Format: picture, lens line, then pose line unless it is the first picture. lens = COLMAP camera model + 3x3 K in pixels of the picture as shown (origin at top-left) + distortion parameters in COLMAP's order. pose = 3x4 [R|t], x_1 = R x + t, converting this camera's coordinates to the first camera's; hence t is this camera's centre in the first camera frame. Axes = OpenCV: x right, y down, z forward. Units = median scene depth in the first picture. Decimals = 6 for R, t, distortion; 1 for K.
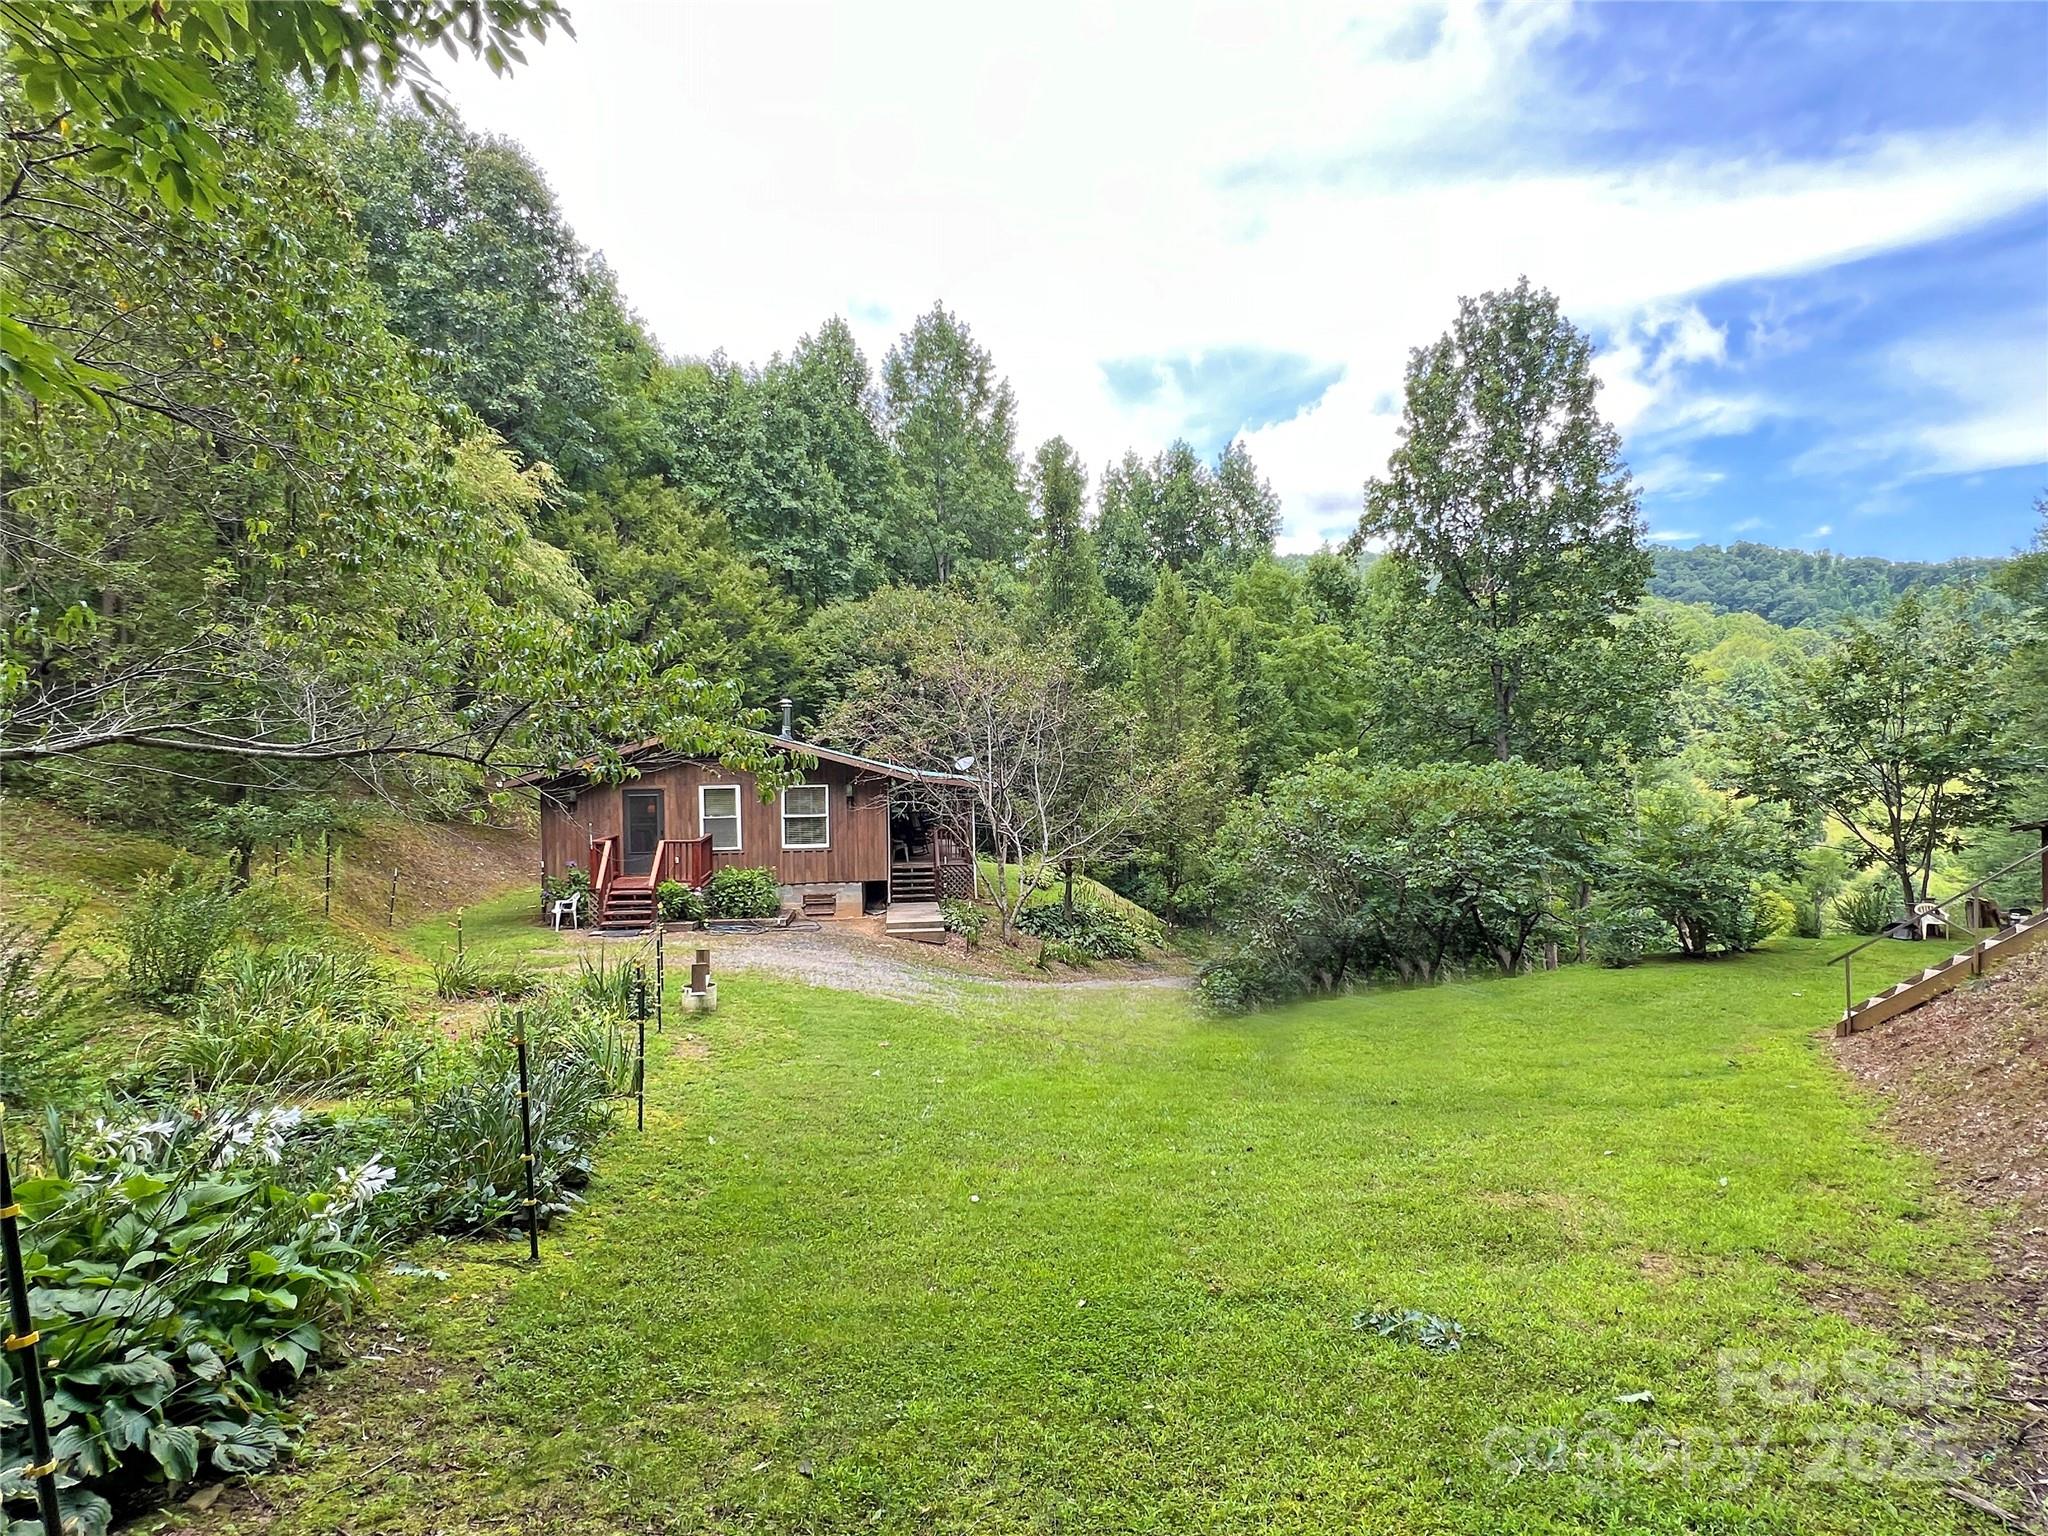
lens RADIAL K [[1022.7, 0, 1030.6], [0, 1022.7, 764.5], [0, 0, 1]] dist [-0.037278, 0.000147]
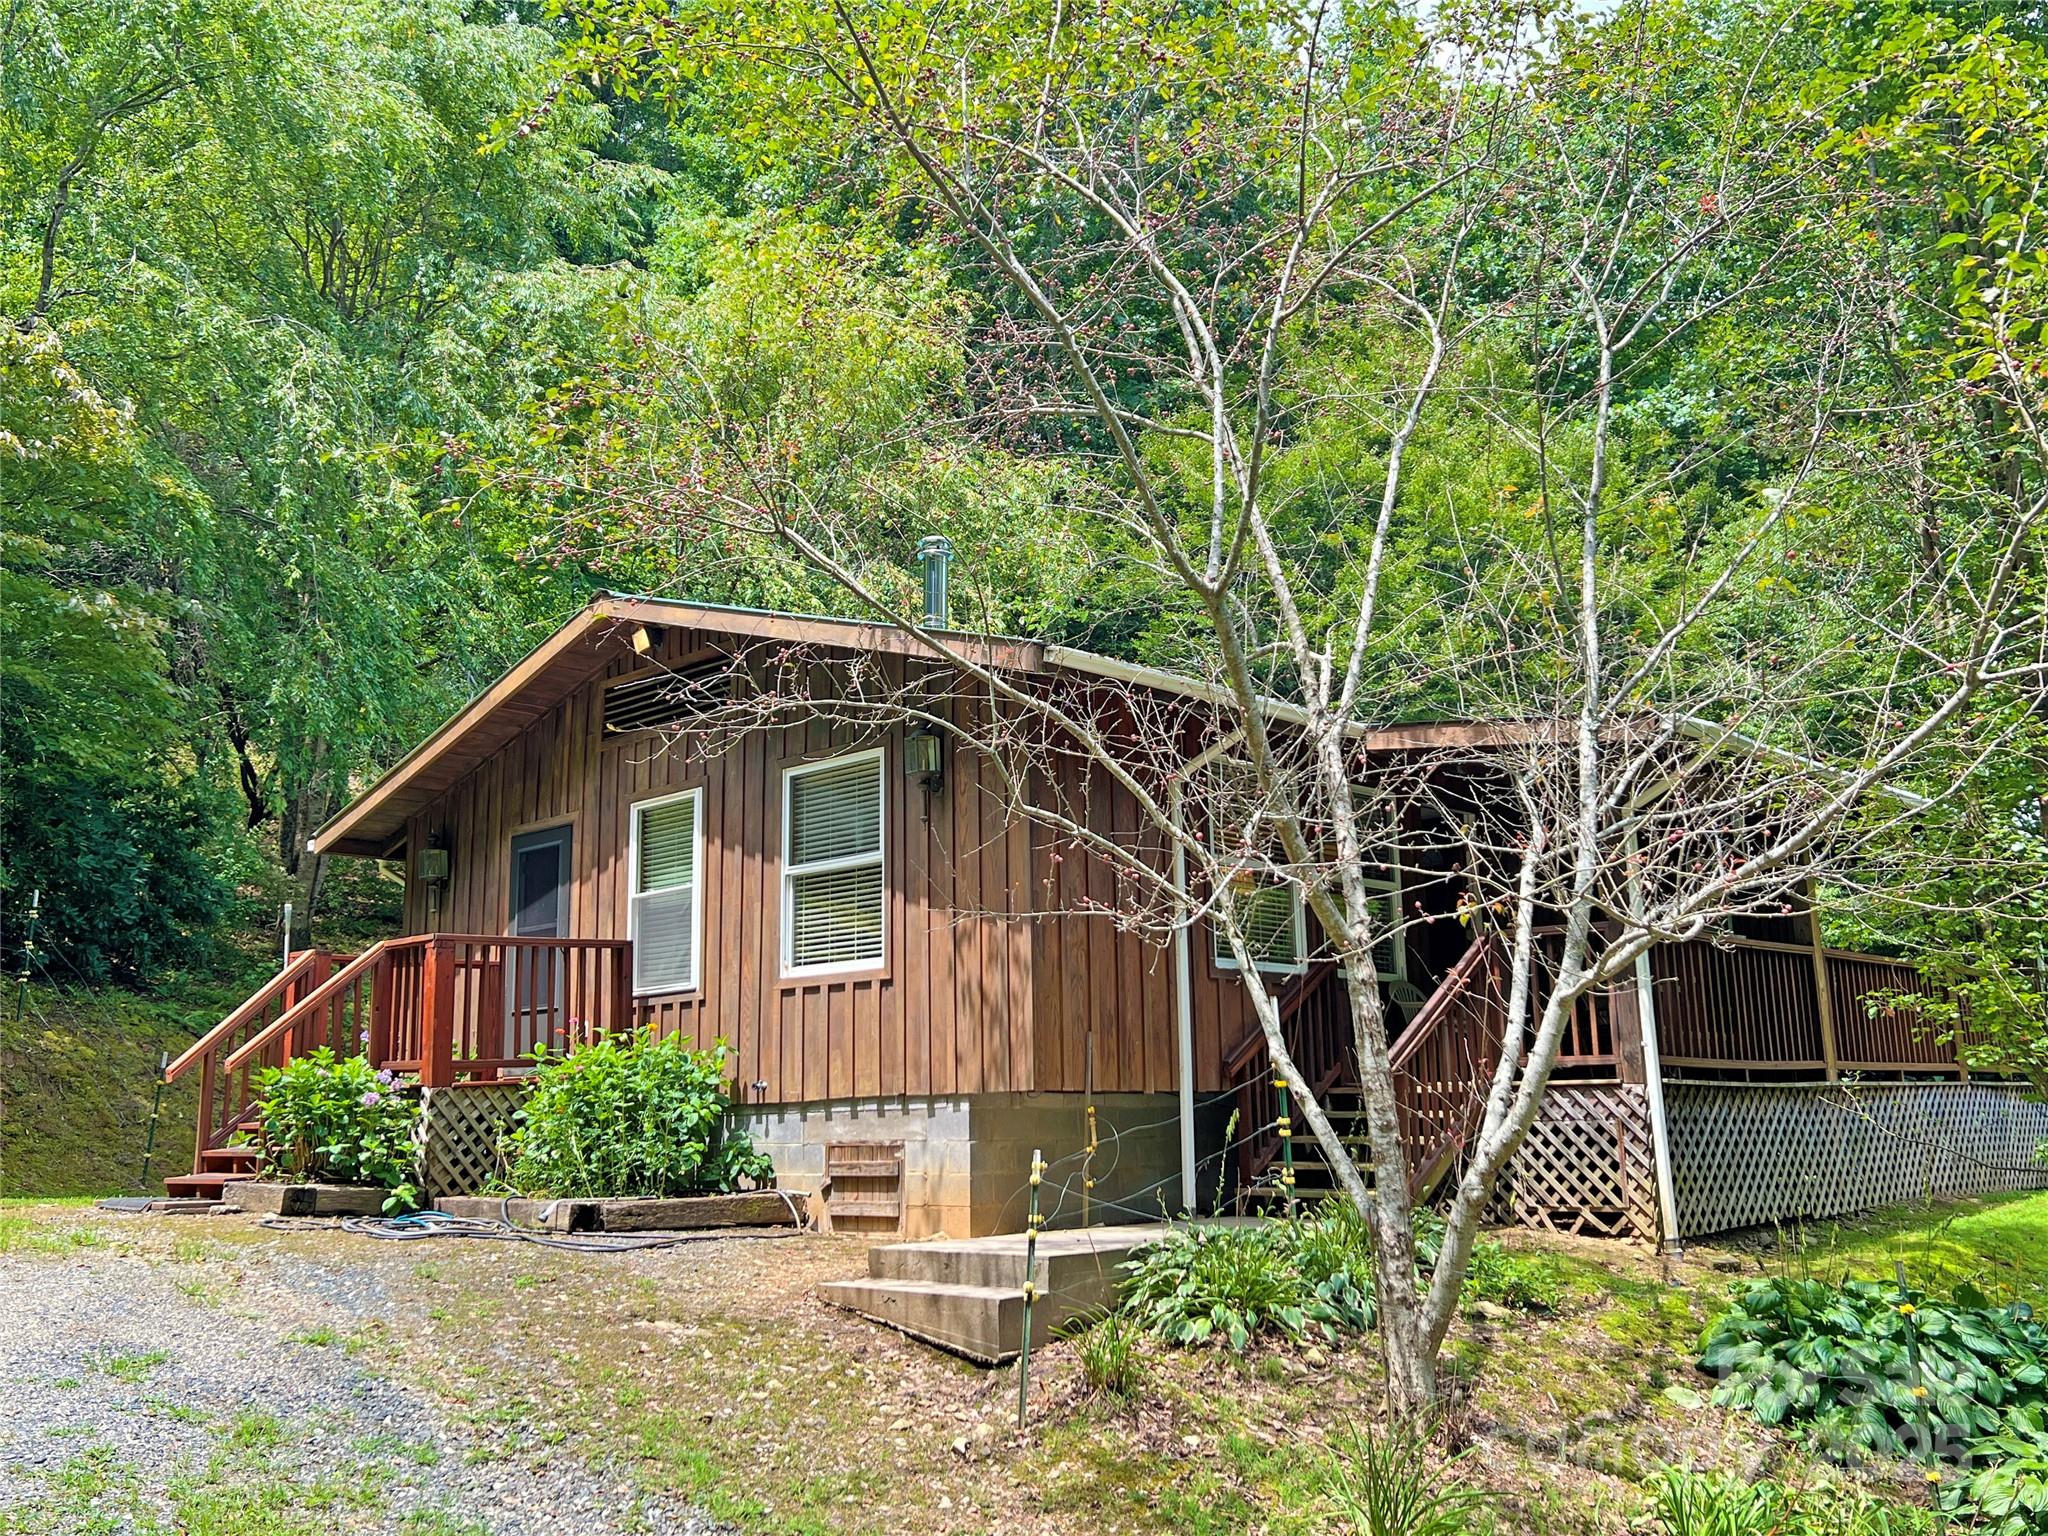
lens RADIAL K [[1769.9, 0, 1024.0], [0, 1769.9, 768.0], [0, 0, 1]] dist [0.080679, -0.103949]
pose [[0.617091, -0.151477, -0.772175, 0.132643], [0.004431, 0.981950, -0.189087, 0.076421], [0.786880, 0.113262, 0.606624, 0.471341]]
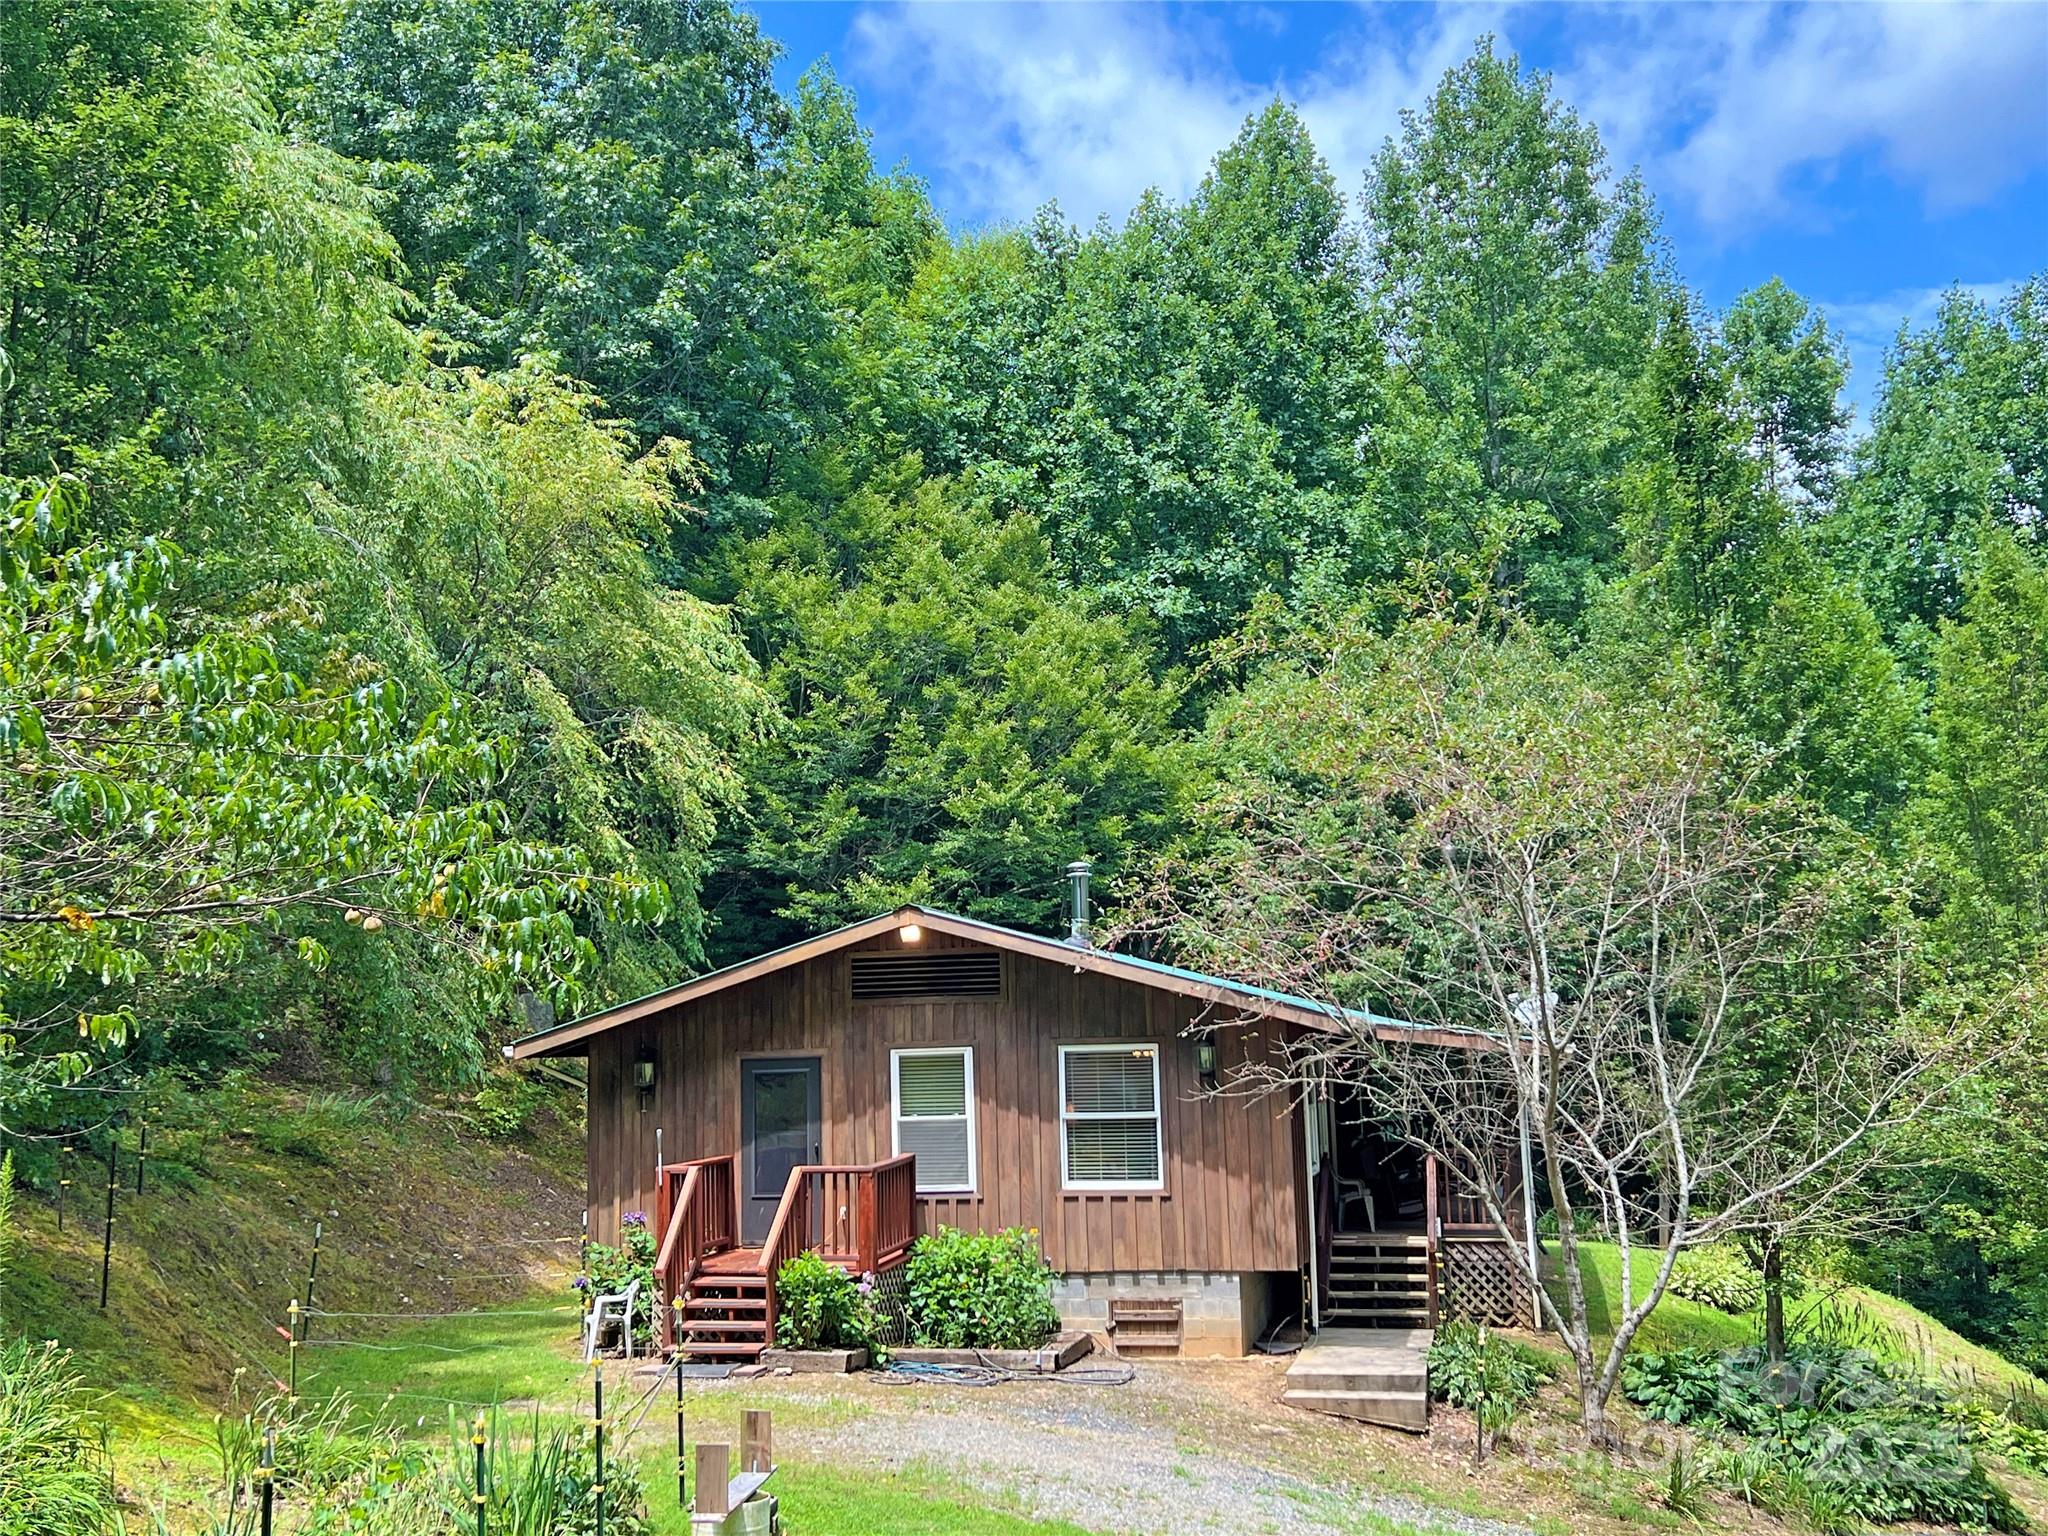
lens RADIAL K [[2083.1, 0, 999.6], [0, 2083.1, 772.4], [0, 0, 1]] dist [0.133034, -0.492219]
pose [[0.930586, -0.058145, -0.361427, 0.046548], [0.010260, 0.991060, -0.133021, 0.014357], [0.365930, 0.120080, 0.922863, 0.078503]]
